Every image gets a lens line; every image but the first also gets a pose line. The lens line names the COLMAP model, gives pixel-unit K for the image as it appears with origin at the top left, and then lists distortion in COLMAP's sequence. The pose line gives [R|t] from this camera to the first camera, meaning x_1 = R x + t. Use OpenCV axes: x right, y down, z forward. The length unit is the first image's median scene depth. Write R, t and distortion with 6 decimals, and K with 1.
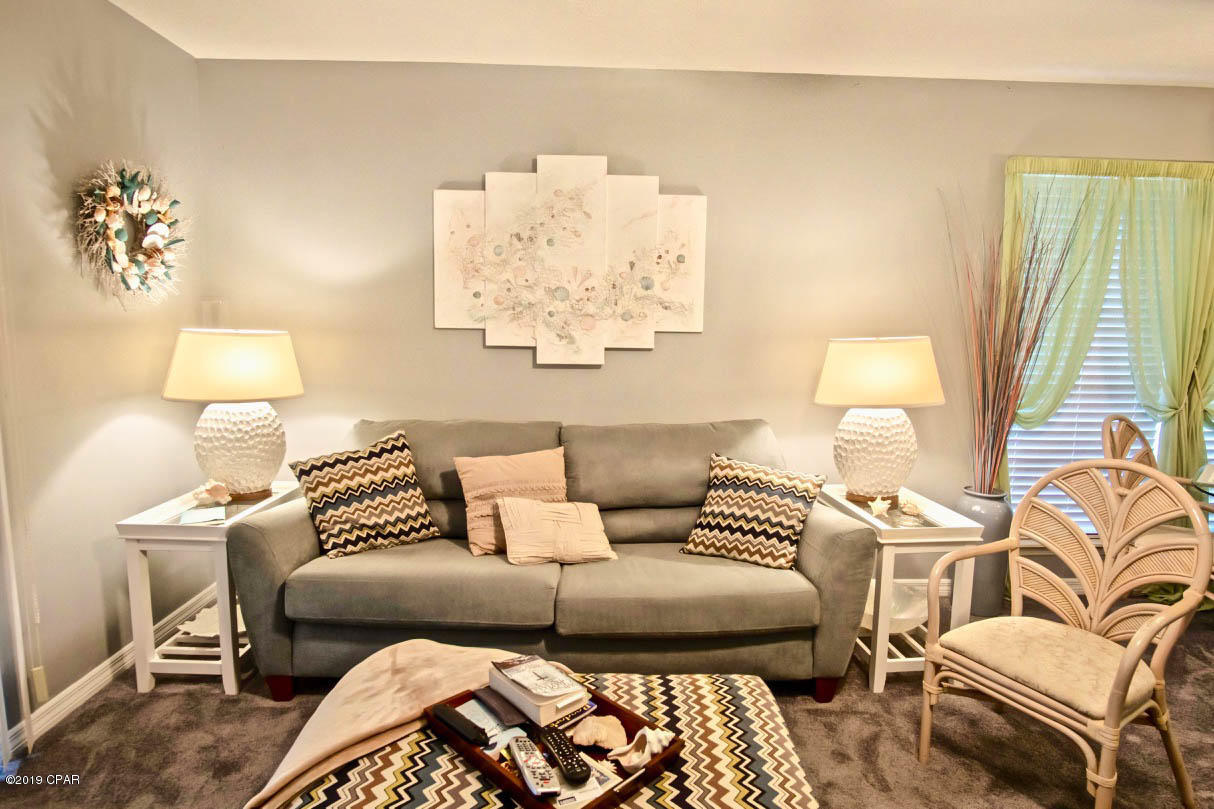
lens RADIAL K [[654.1, 0, 606.2], [0, 654.1, 399.6], [0, 0, 1]] dist [-0.028989, 0.006409]
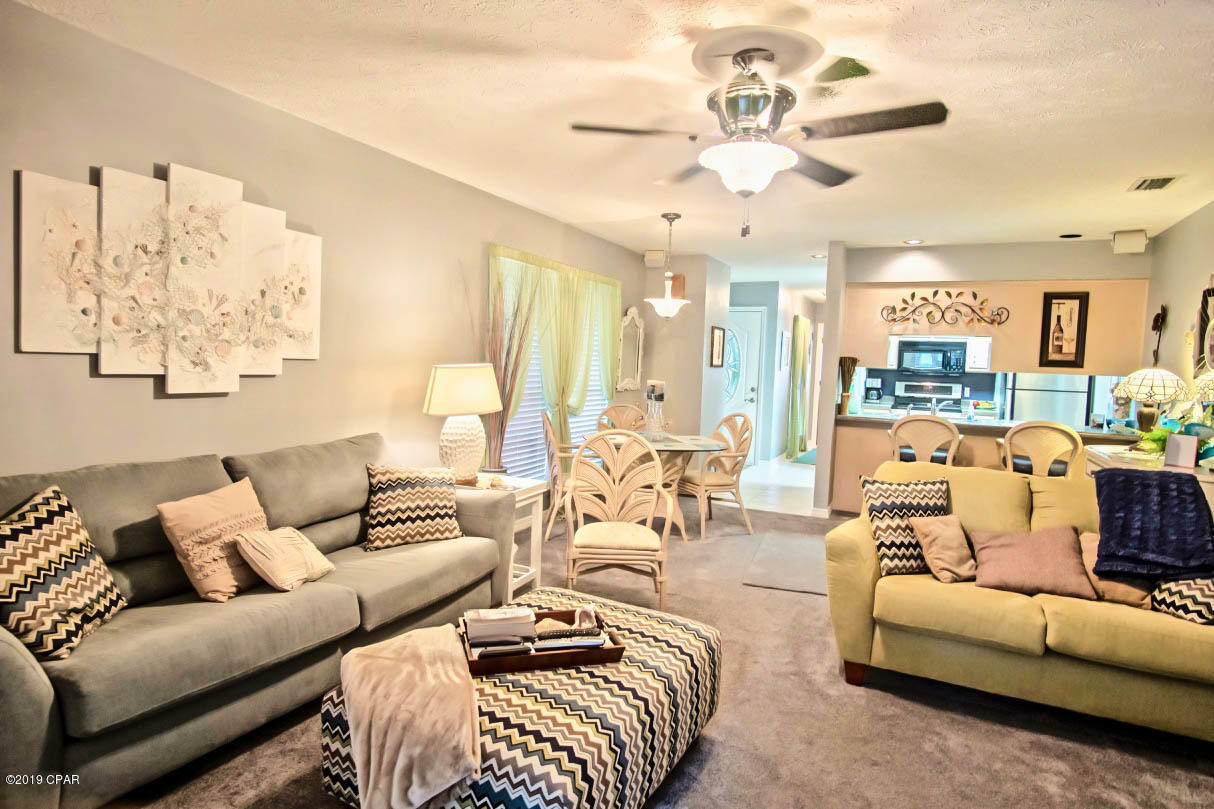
lens RADIAL K [[654.1, 0, 606.2], [0, 654.1, 399.6], [0, 0, 1]] dist [-0.028989, 0.006409]
pose [[0.476045, -0.047259, 0.878150, -0.620060], [0.074517, 0.997131, 0.013266, -0.014842], [-0.876258, 0.059122, 0.478201, 0.062197]]
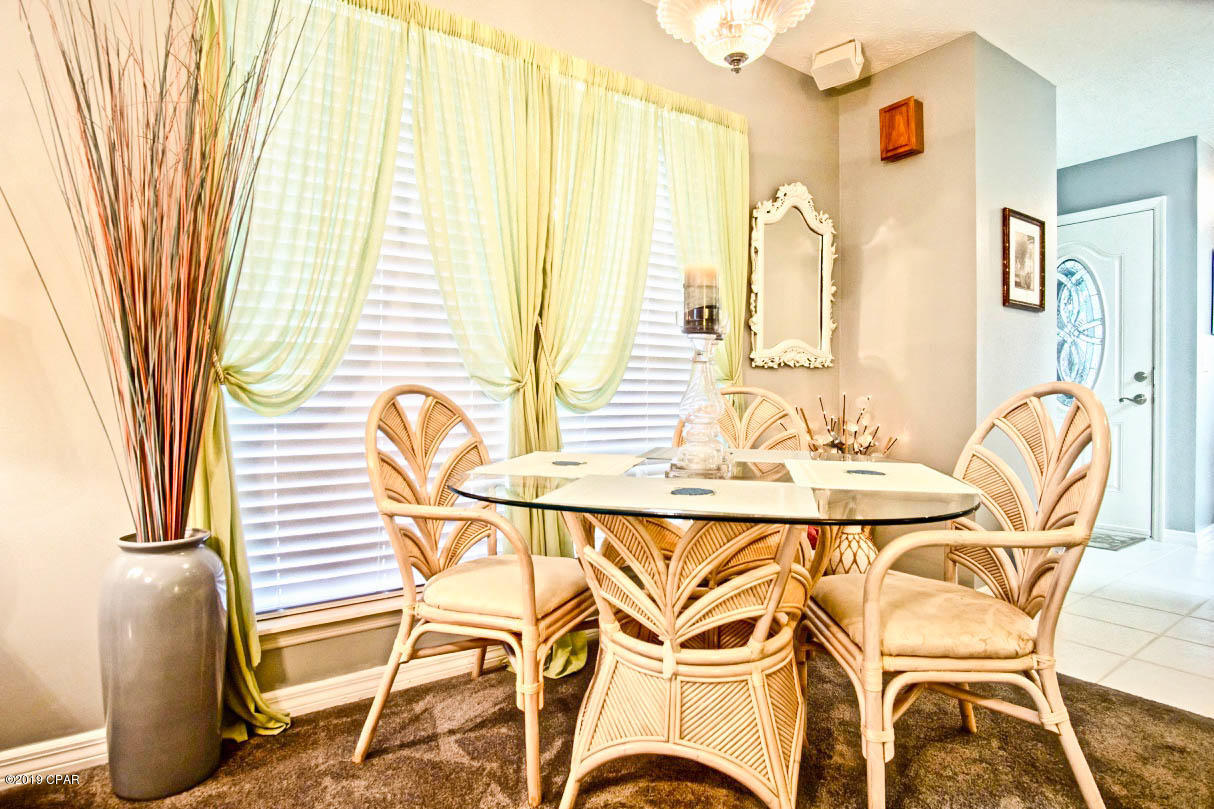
lens RADIAL K [[654.1, 0, 606.2], [0, 654.1, 399.6], [0, 0, 1]] dist [-0.028989, 0.006409]
pose [[0.837052, -0.015976, 0.546890, 0.616600], [0.071411, 0.994213, -0.080256, 0.102380], [-0.542443, 0.106232, 0.833349, 0.386924]]
